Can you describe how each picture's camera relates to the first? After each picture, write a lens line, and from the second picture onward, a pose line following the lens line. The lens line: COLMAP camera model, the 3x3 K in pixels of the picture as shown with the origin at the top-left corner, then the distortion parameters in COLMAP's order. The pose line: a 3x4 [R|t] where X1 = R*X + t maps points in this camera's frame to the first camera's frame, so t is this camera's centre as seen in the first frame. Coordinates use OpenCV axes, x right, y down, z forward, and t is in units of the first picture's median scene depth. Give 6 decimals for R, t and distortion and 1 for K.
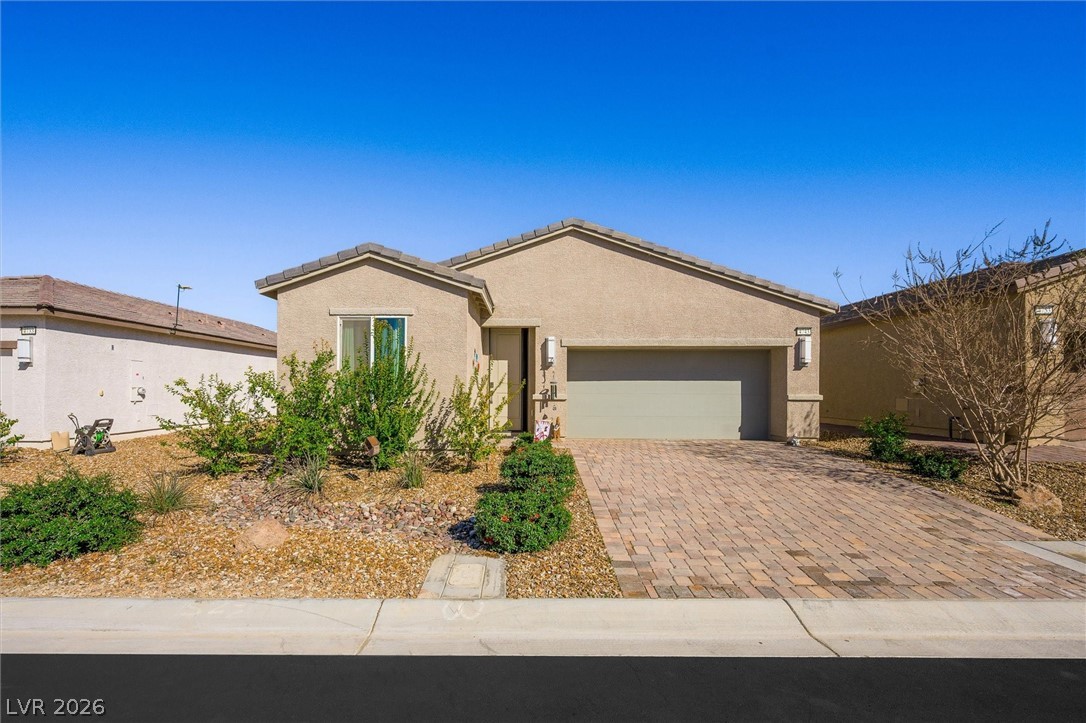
lens RADIAL K [[430.3, 0, 510.1], [0, 430.3, 369.5], [0, 0, 1]] dist [0.000440, -0.000072]
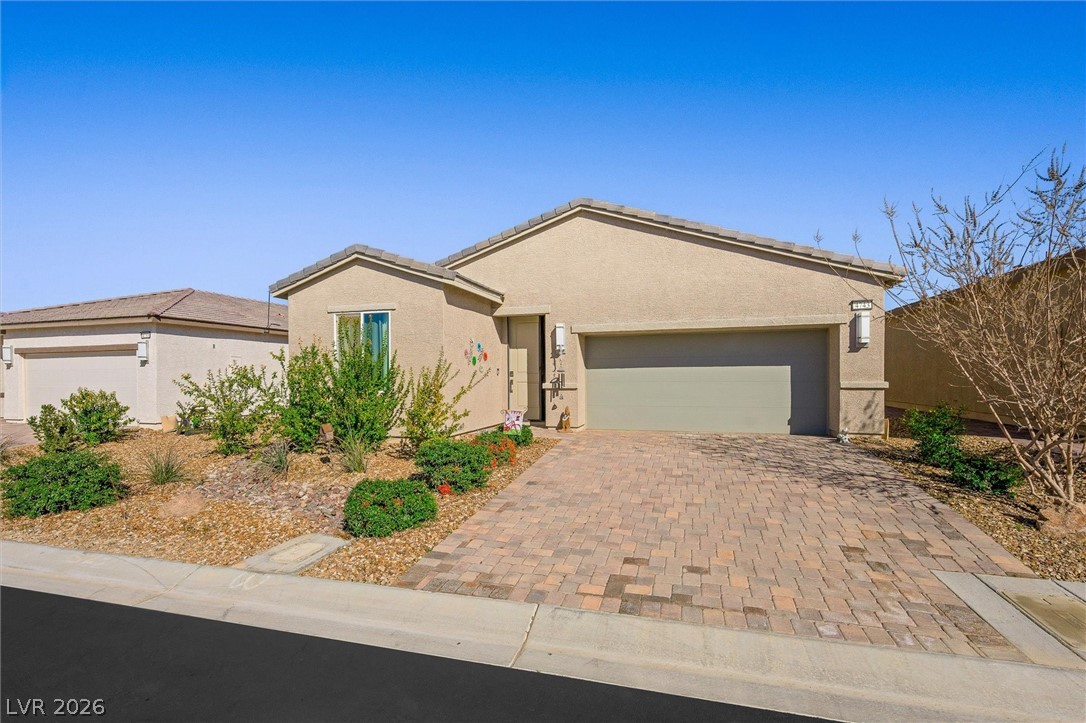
lens RADIAL K [[430.3, 0, 463.6], [0, 430.3, 361.6], [0, 0, 1]] dist [0.000440, -0.000072]
pose [[0.970119, -0.019133, -0.241876, 0.187496], [0.021029, 0.999765, 0.005260, -0.000470], [0.241718, -0.010189, 0.970293, 0.016025]]
